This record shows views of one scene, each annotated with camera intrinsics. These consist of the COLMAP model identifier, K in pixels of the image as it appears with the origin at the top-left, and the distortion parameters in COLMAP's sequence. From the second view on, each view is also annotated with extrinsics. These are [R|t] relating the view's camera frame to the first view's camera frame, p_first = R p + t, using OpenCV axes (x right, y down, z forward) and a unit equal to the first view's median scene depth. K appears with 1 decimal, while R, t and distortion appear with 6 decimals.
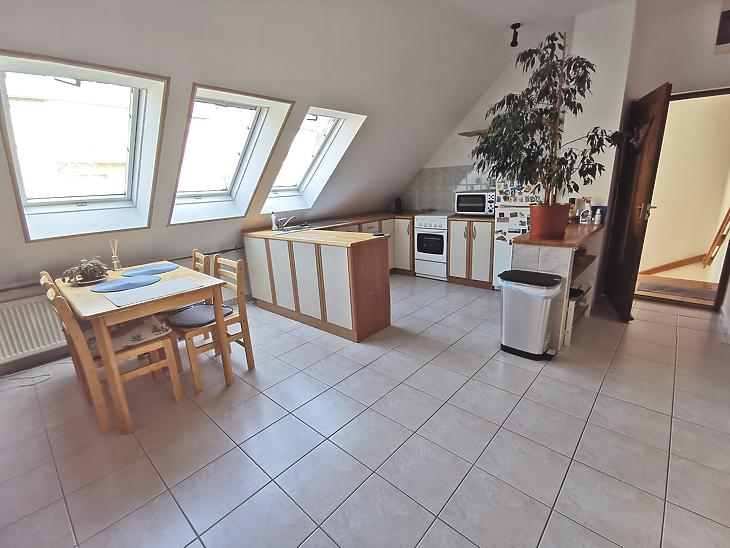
lens RADIAL K [[337.9, 0, 366.3], [0, 337.9, 273.8], [0, 0, 1]] dist [0.009430, 0.000761]
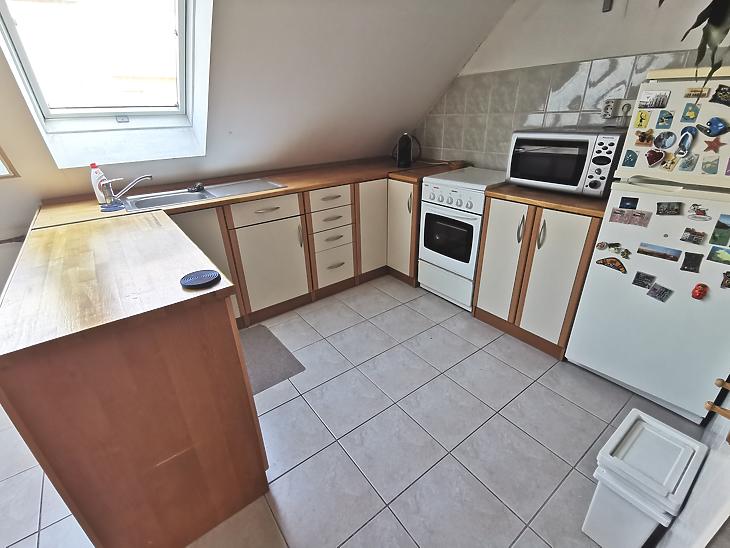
lens RADIAL K [[337.9, 0, 366.2], [0, 337.9, 276.5], [0, 0, 1]] dist [0.009430, 0.000761]
pose [[0.983593, 0.097826, -0.151578, 0.157452], [-0.065470, 0.976490, 0.205381, -0.131074], [0.168106, -0.192087, 0.966873, 0.496659]]
